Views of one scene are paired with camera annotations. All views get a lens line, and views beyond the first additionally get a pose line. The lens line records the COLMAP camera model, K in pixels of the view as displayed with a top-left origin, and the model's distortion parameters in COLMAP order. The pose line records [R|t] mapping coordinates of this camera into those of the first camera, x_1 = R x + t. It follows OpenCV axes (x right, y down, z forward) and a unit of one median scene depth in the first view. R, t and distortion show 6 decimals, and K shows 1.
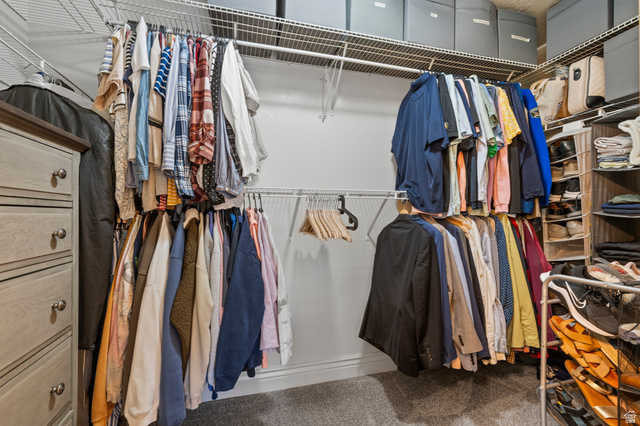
lens RADIAL K [[289.2, 0, 318.6], [0, 289.2, 211.1], [0, 0, 1]] dist [0.001249, -0.000198]
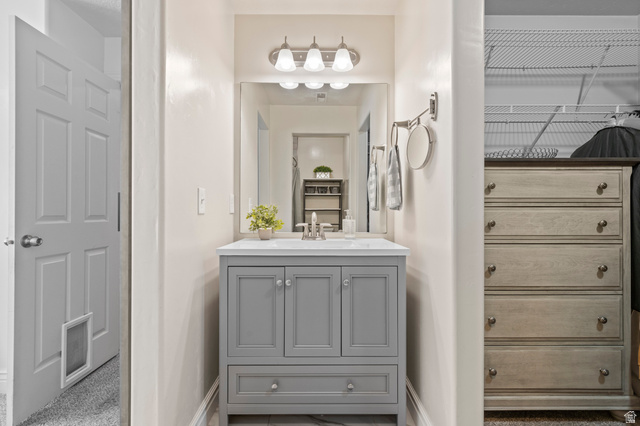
lens RADIAL K [[289.2, 0, 318.6], [0, 289.2, 211.1], [0, 0, 1]] dist [0.001249, -0.000198]
pose [[-0.267140, -0.004115, -0.963649, 0.962505], [0.010830, 0.999915, -0.007272, 0.003990], [0.963597, -0.012379, -0.267073, -0.076848]]
